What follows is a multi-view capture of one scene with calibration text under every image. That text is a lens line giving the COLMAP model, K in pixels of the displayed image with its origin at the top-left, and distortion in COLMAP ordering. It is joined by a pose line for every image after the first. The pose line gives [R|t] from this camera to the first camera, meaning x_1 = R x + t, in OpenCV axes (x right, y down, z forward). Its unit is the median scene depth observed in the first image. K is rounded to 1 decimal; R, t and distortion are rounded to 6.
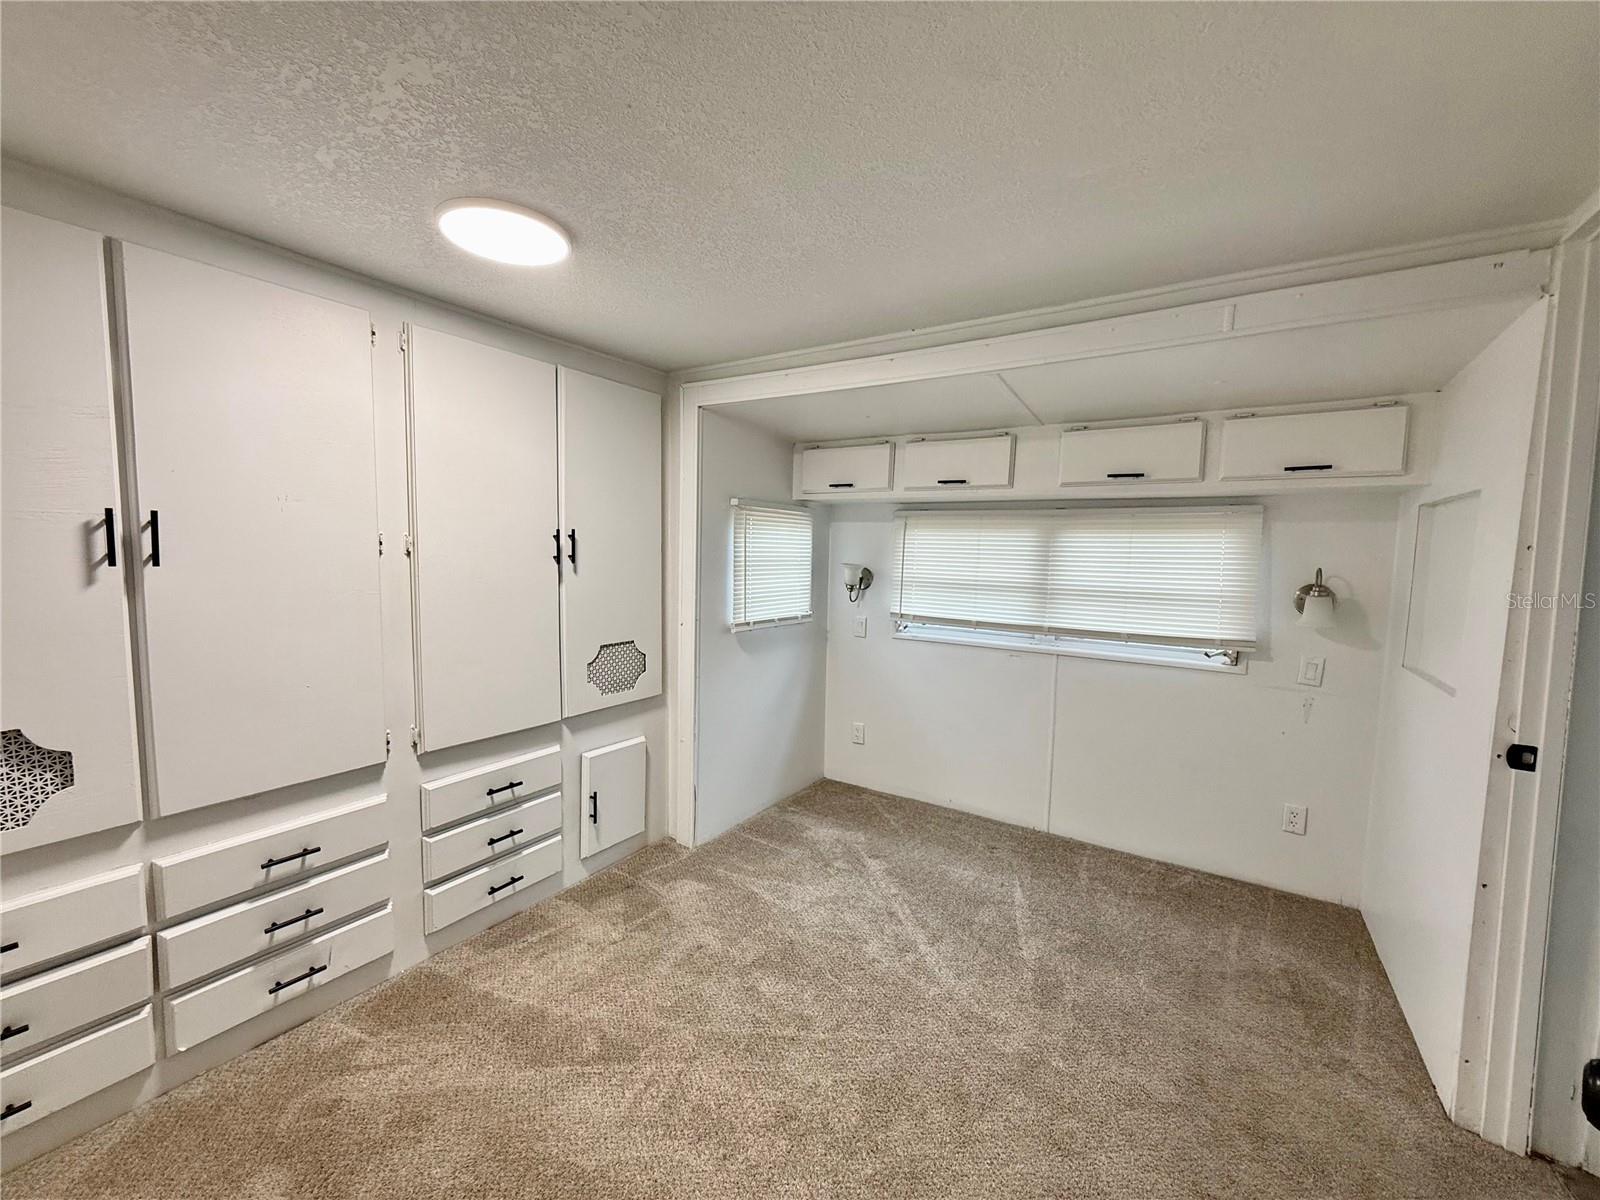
lens RADIAL K [[638.6, 0, 831.0], [0, 638.6, 607.1], [0, 0, 1]] dist [0.002885, 0.000526]
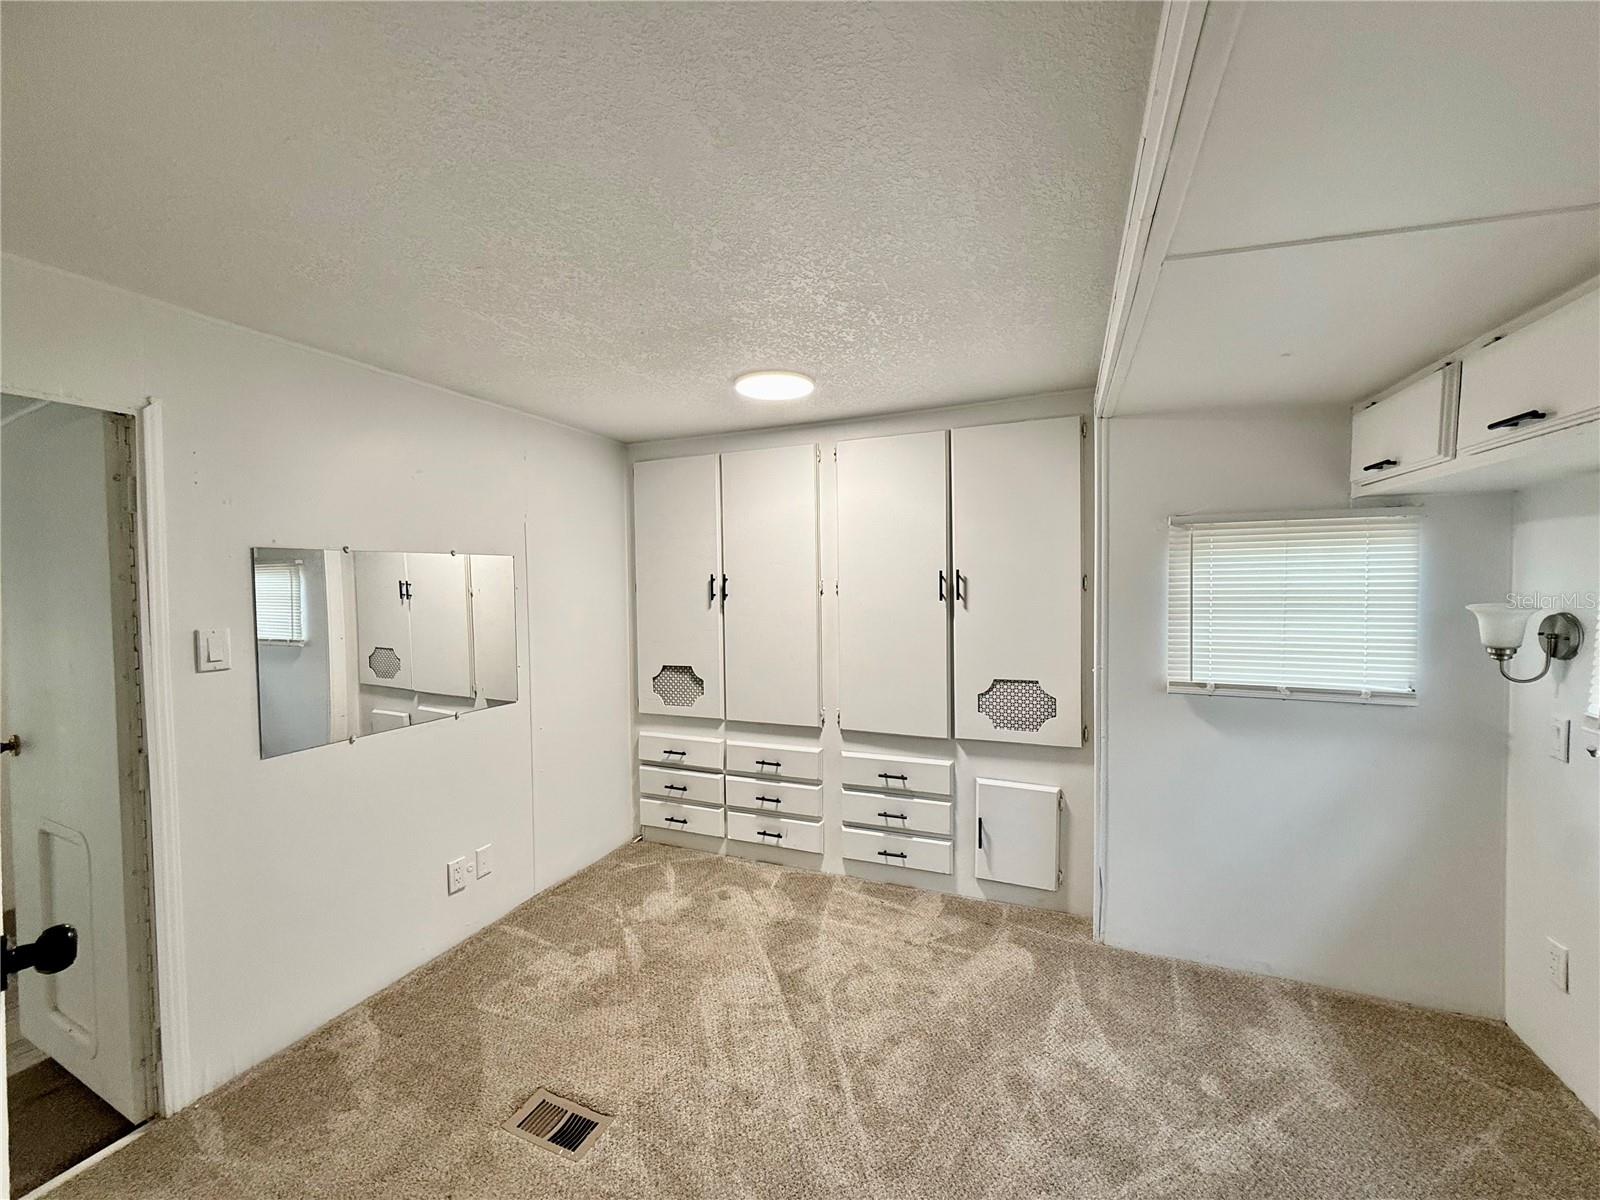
lens RADIAL K [[638.6, 0, 790.6], [0, 638.6, 611.2], [0, 0, 1]] dist [0.002885, 0.000526]
pose [[0.151519, 0.022785, -0.988192, 0.644109], [-0.072581, 0.997292, 0.011866, -0.040647], [0.985786, 0.069926, 0.152763, 0.536069]]
